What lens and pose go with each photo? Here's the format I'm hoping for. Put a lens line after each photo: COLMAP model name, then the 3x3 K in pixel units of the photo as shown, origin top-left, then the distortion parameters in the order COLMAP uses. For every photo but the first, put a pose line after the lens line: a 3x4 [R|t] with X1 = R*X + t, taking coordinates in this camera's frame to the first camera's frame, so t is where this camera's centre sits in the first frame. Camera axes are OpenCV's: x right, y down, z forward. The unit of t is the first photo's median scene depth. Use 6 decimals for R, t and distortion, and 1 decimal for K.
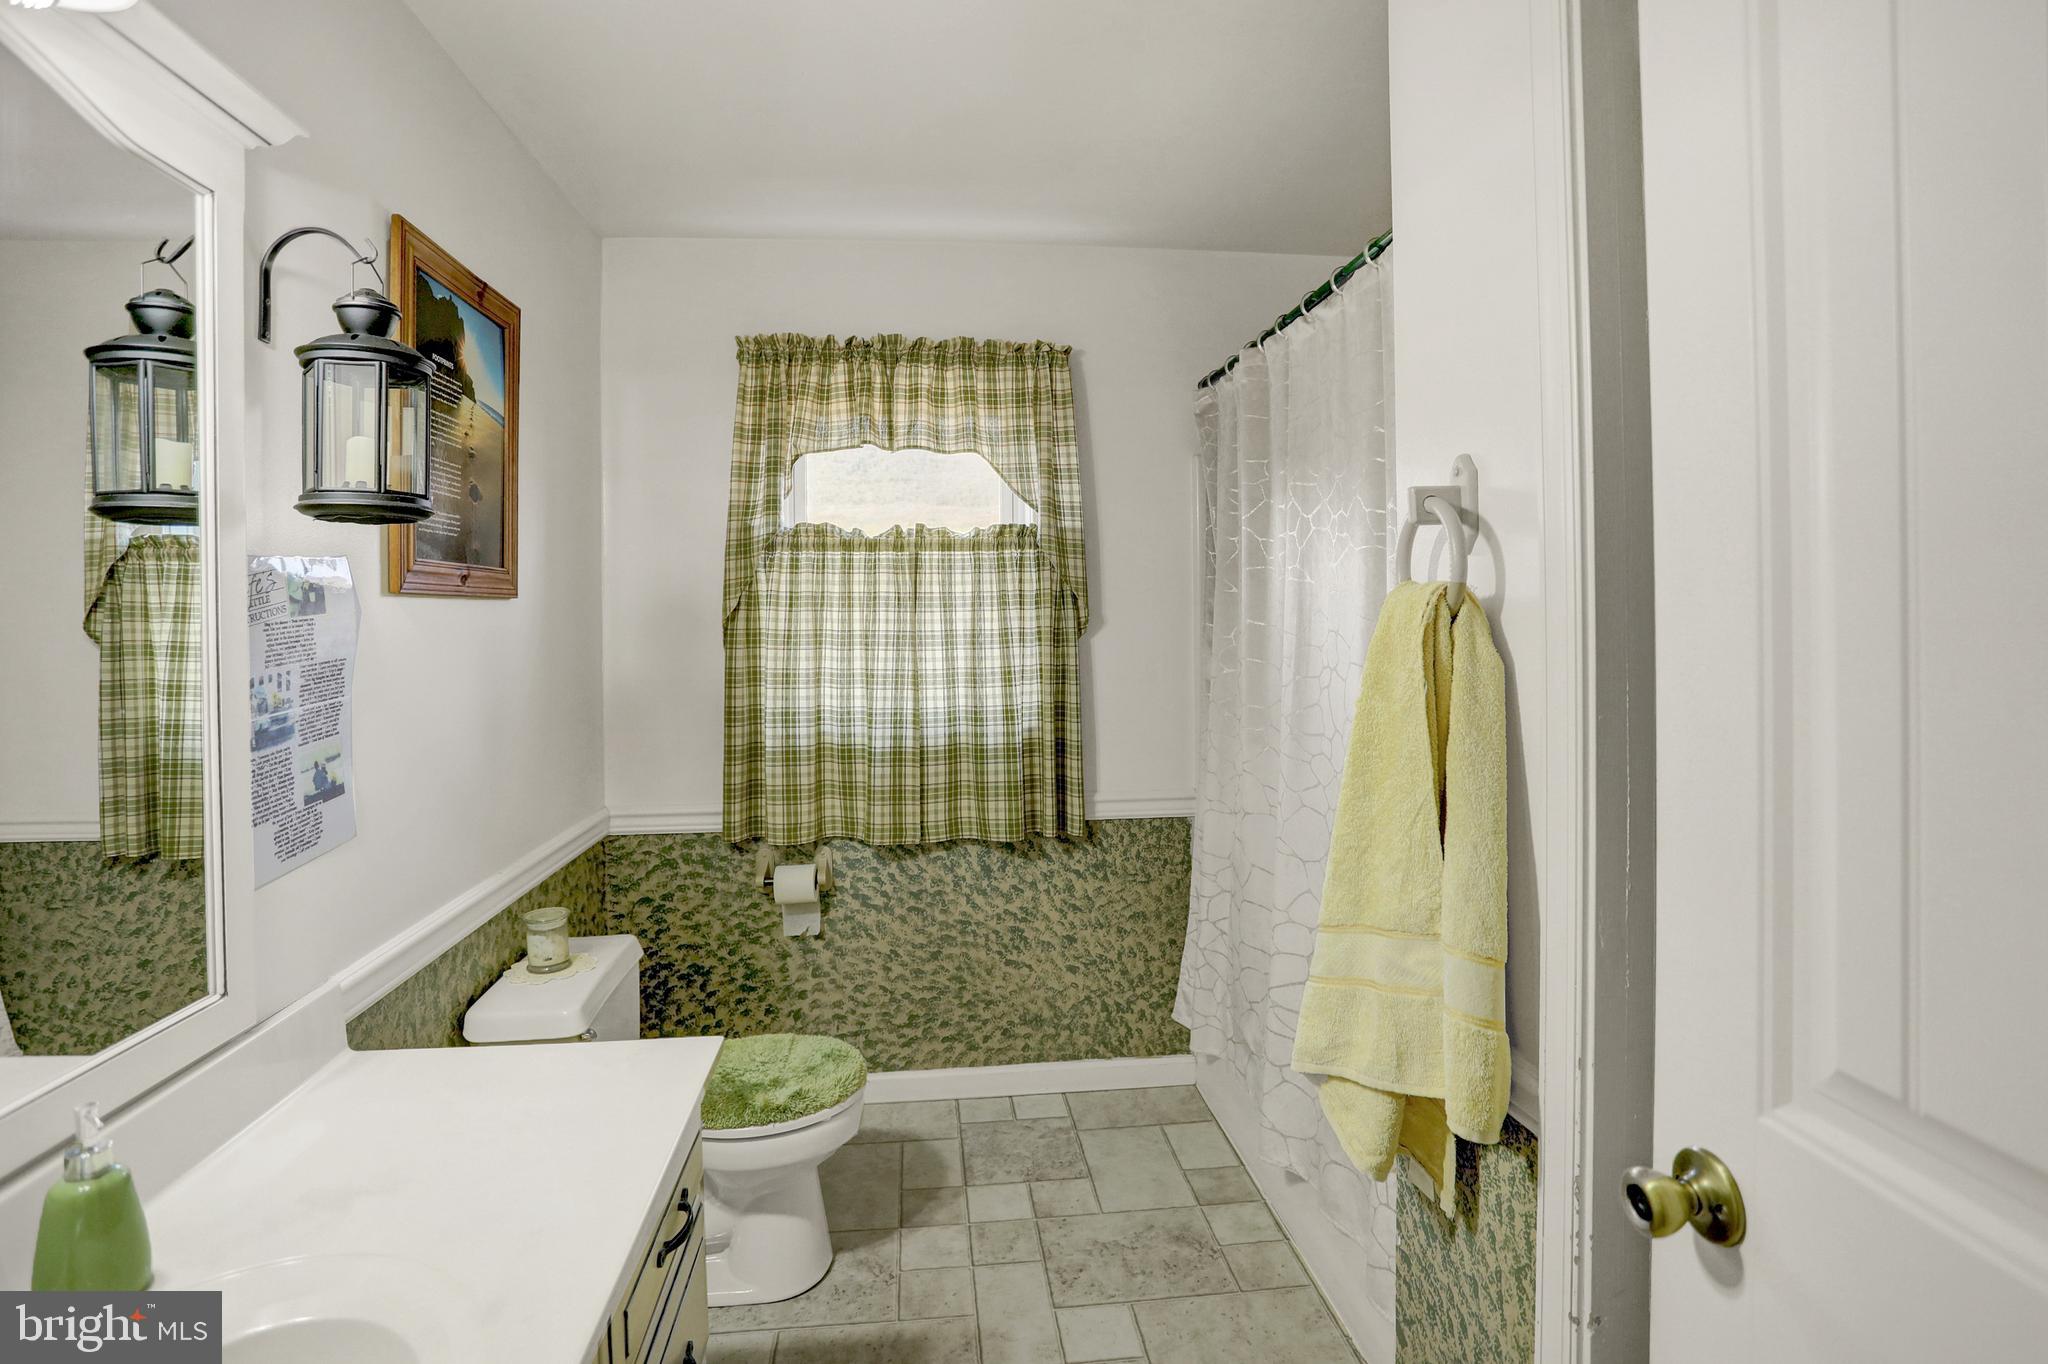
lens RADIAL K [[1025.8, 0, 1021.4], [0, 1025.8, 634.2], [0, 0, 1]] dist [-0.083641, 0.044065]
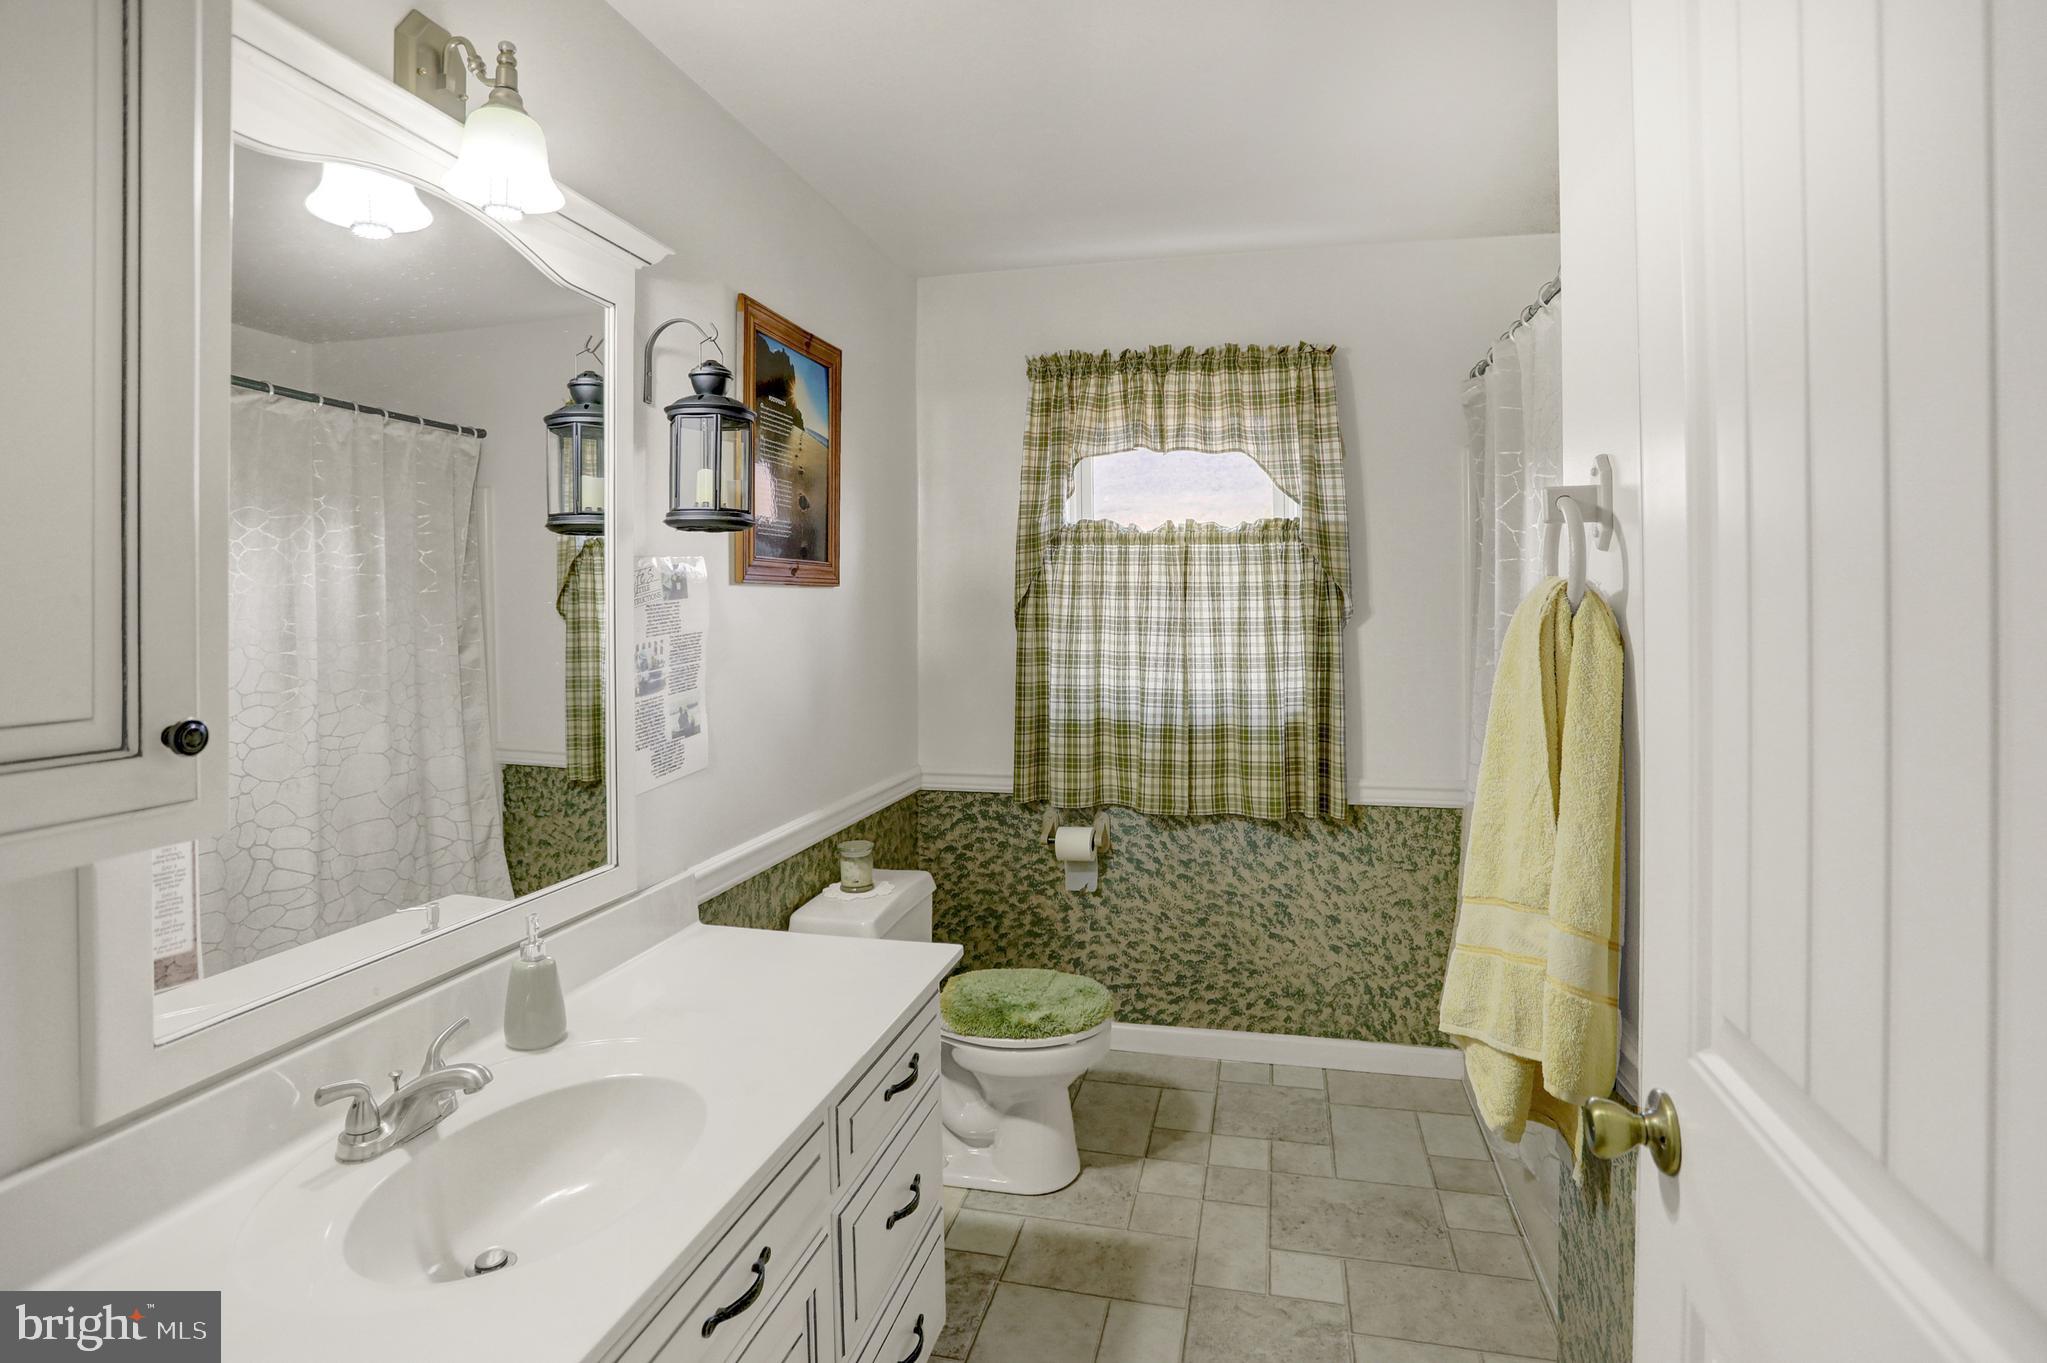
lens RADIAL K [[1025.3, 0, 1020.9], [0, 1025.3, 633.7], [0, 0, 1]] dist [-0.083641, 0.044065]
pose [[0.942207, 0.018864, -0.334501, 0.093514], [-0.014932, 0.999786, 0.014321, 0.000395], [0.334699, -0.008498, 0.942287, -0.074042]]
